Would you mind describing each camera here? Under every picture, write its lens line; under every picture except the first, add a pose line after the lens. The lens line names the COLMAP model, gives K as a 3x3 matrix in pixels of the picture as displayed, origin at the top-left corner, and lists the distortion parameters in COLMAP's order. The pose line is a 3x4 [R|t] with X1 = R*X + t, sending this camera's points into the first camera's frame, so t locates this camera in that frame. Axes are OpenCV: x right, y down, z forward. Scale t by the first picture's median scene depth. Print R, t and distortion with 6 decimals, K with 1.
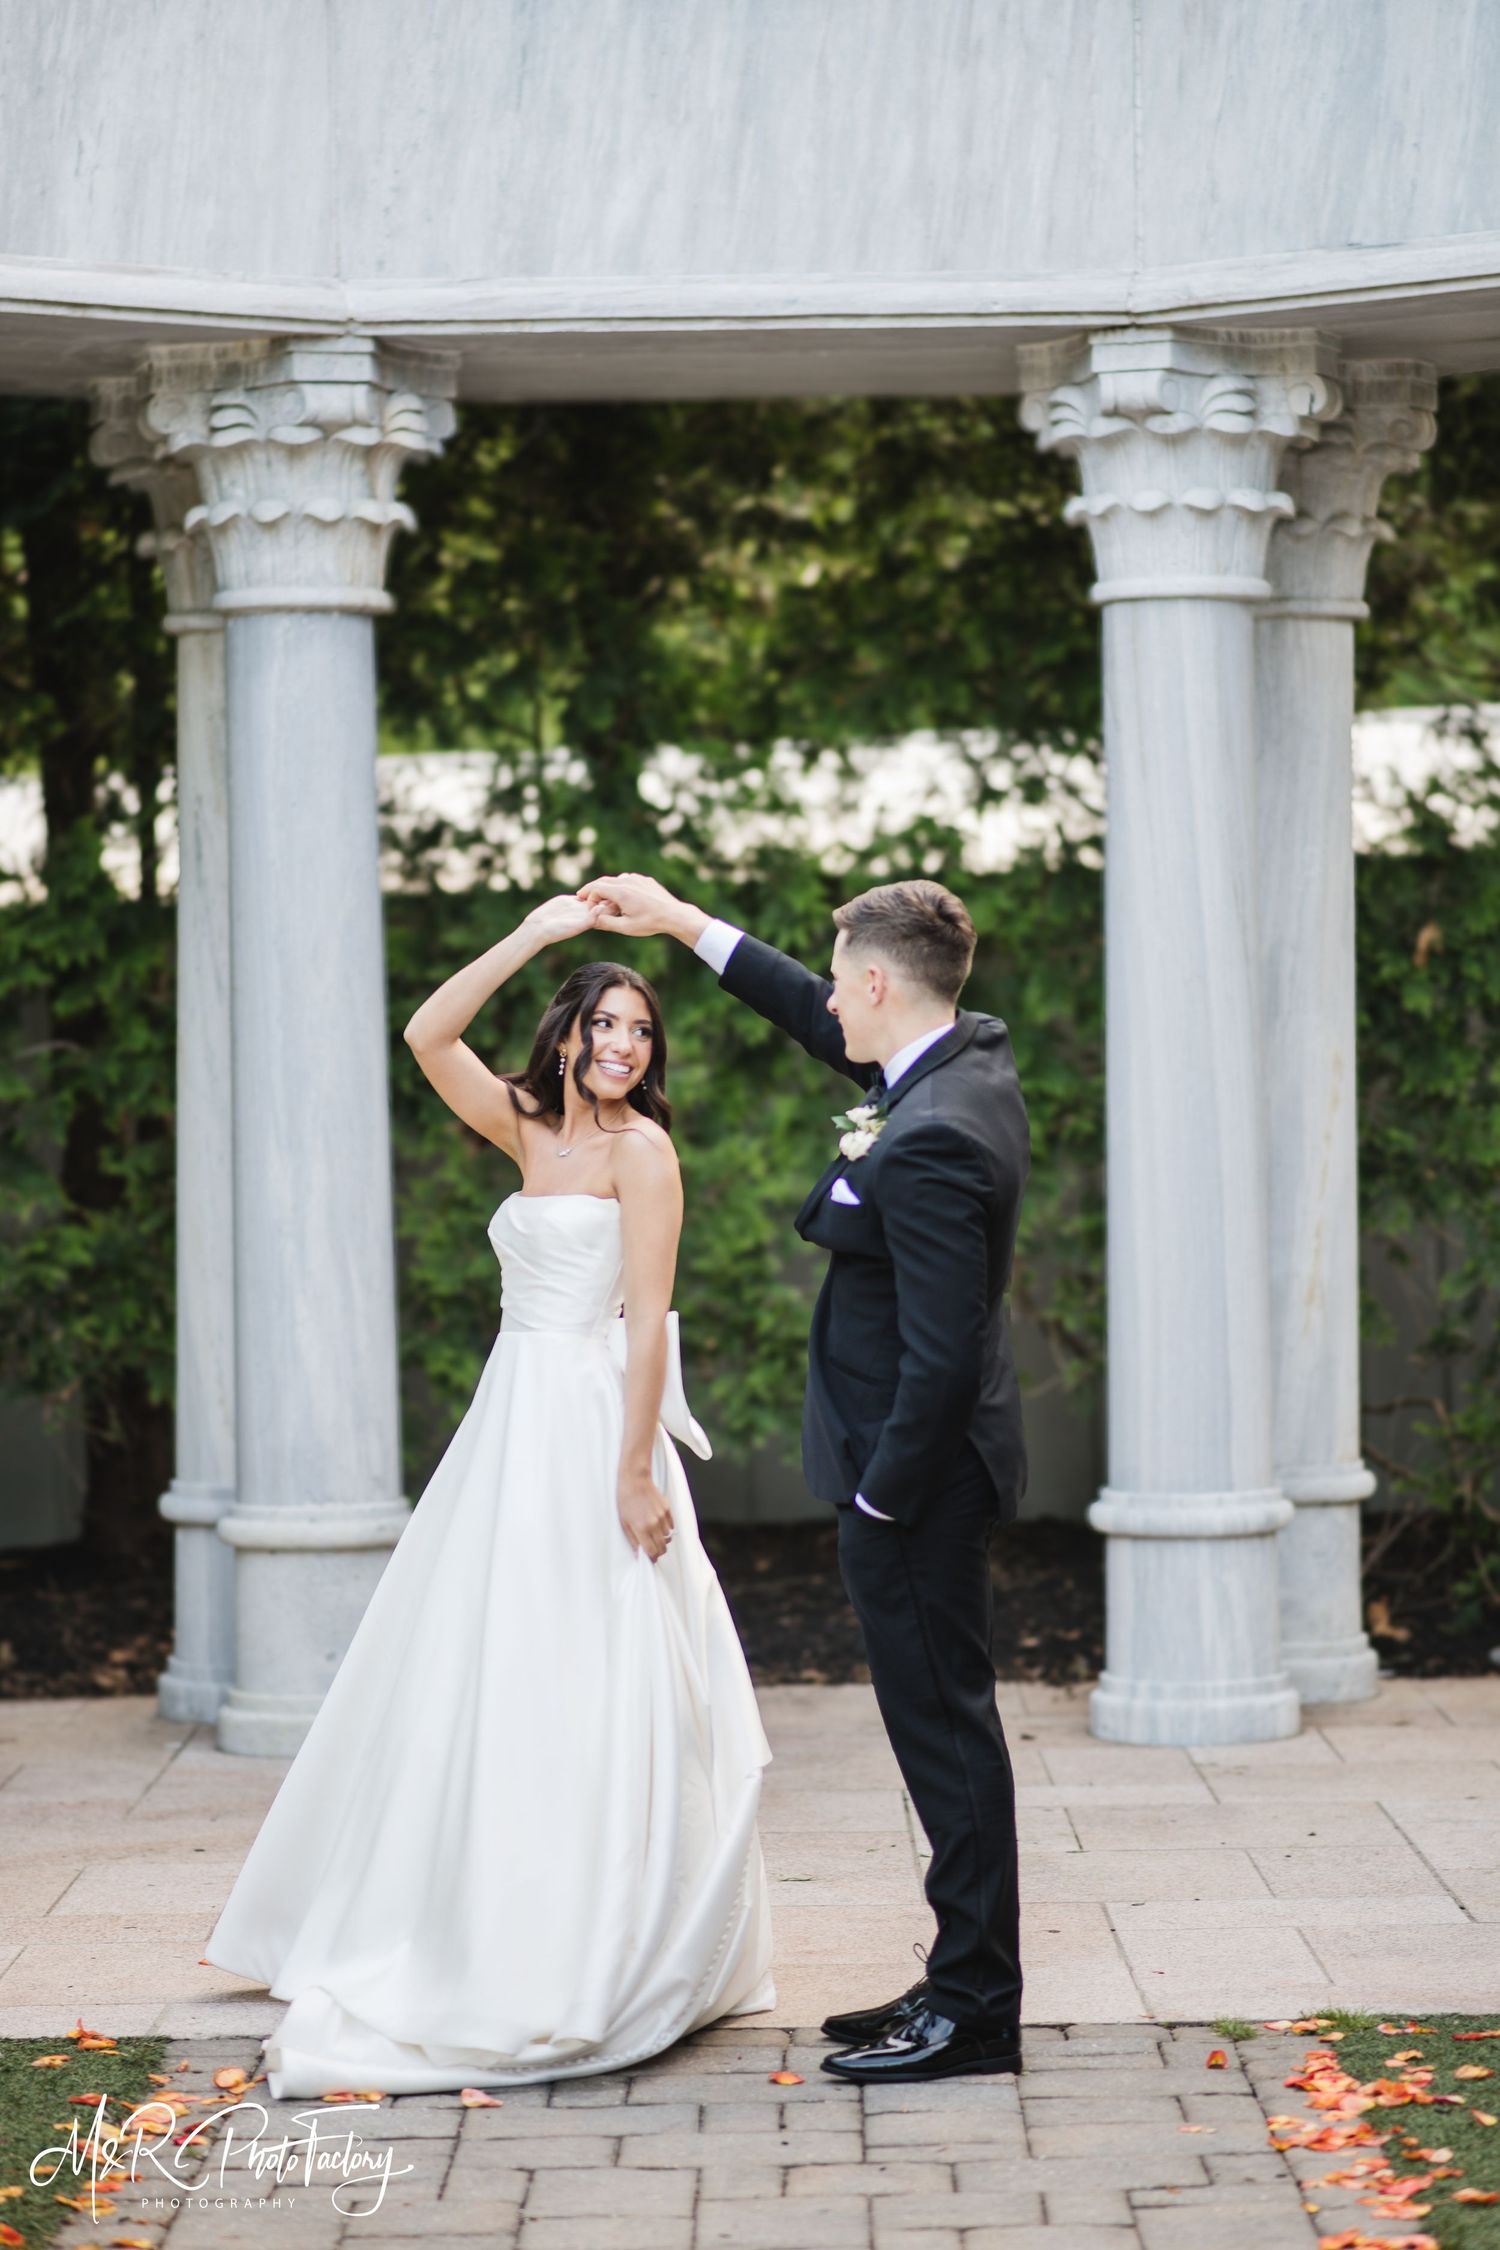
lens RADIAL K [[5914.4, 0, 766.0], [0, 5914.4, 1155.8], [0, 0, 1]] dist [0.156949, 0.000000]
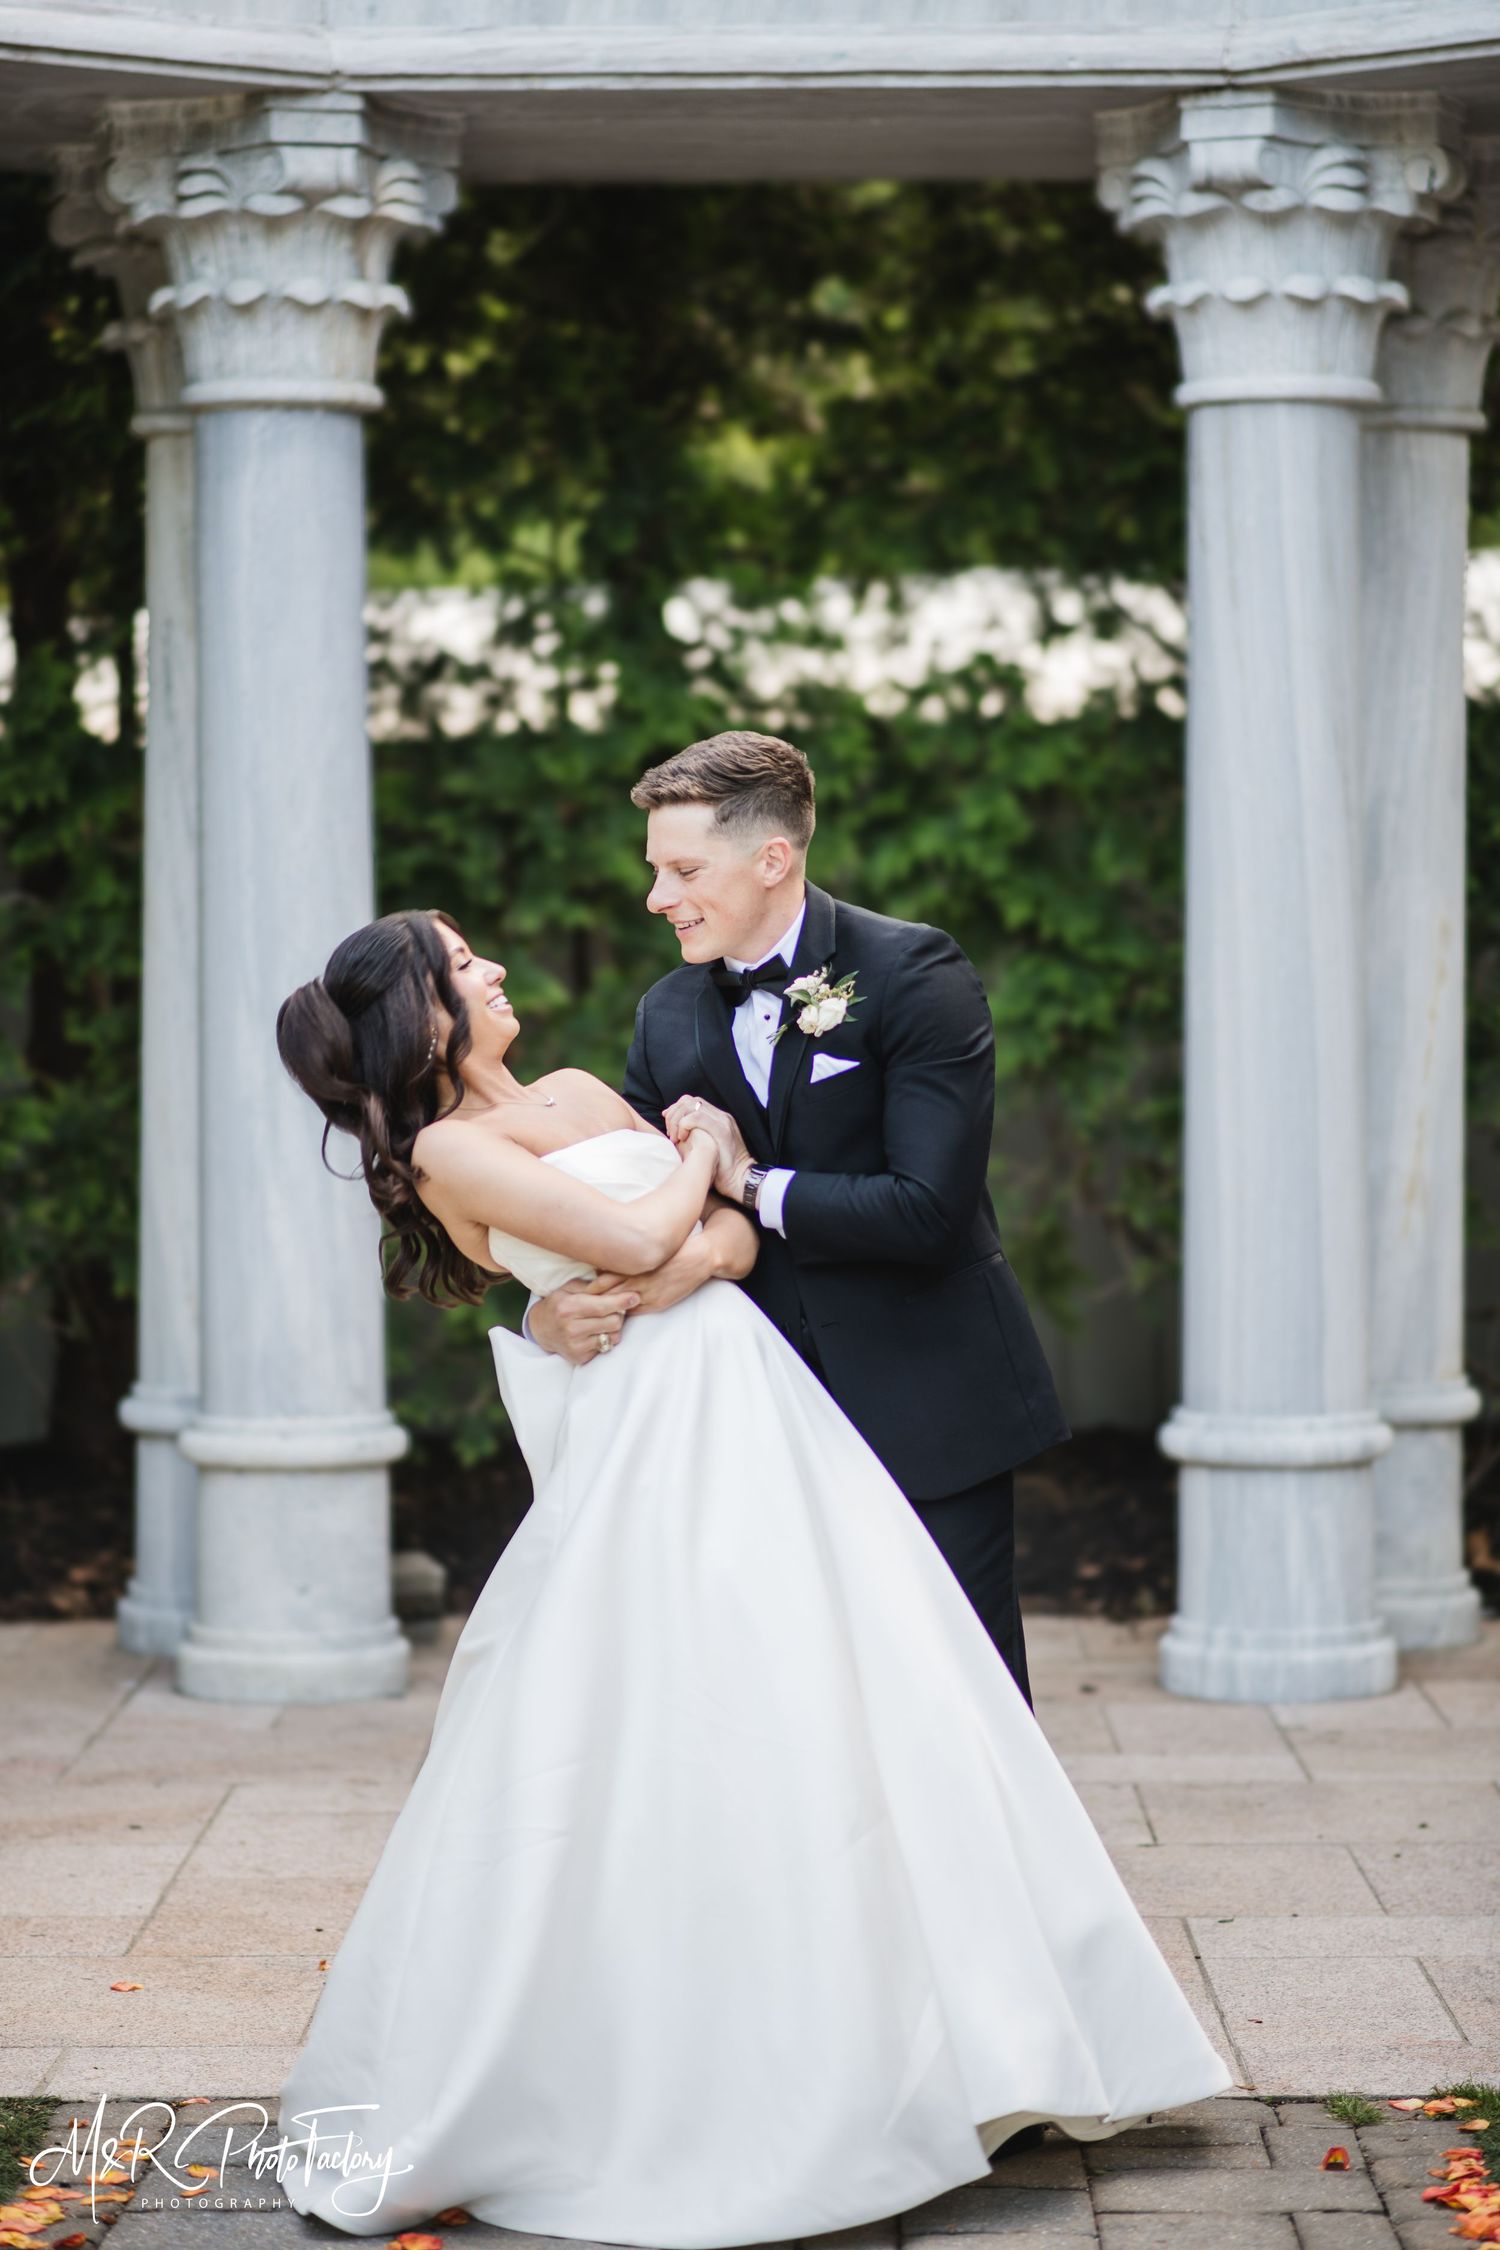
lens RADIAL K [[5475.6, 0, 732.7], [0, 5475.6, 1105.2], [0, 0, 1]] dist [0.158526, 0.000000]
pose [[0.999827, 0.010602, -0.015315, 0.002588], [-0.010341, 0.999802, 0.016982, -0.002613], [0.015492, -0.016821, 0.999738, 0.180825]]
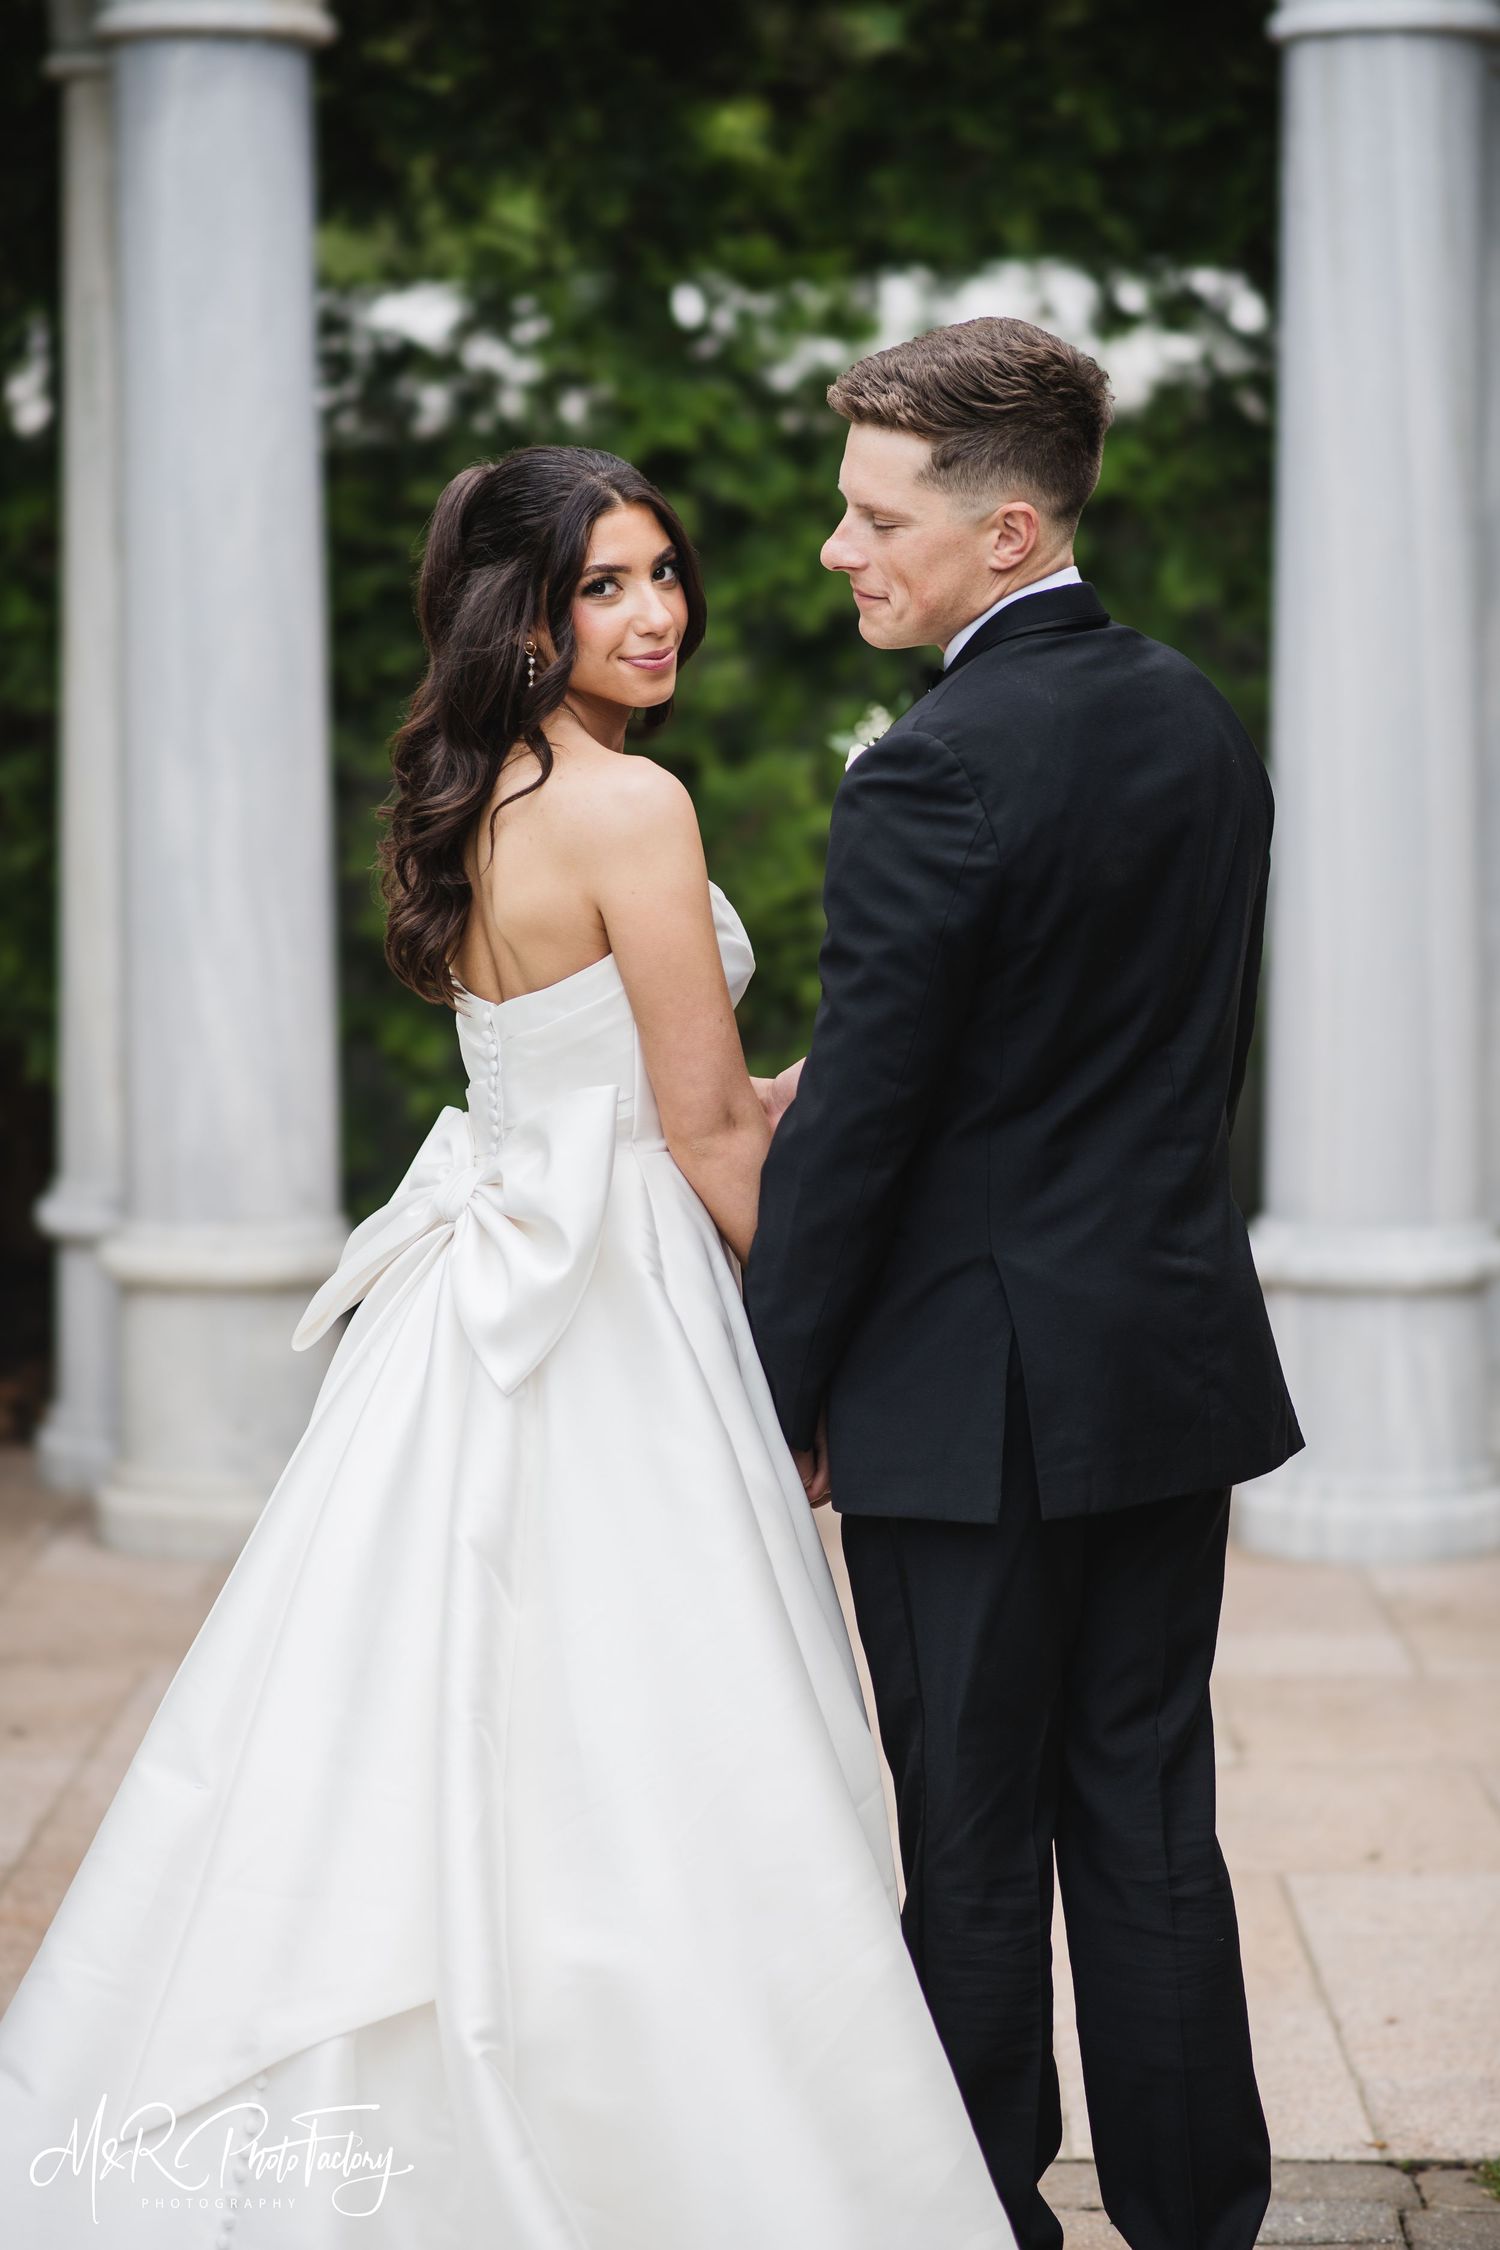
lens RADIAL K [[5157.0, 0, 594.4], [0, 5157.0, 1062.7], [0, 0, 1]] dist [0.090654, 0.000000]
pose [[0.998601, 0.016019, -0.050402, 0.005153], [-0.013088, 0.998233, 0.057970, -0.001628], [0.051242, -0.057229, 0.997045, 0.340318]]
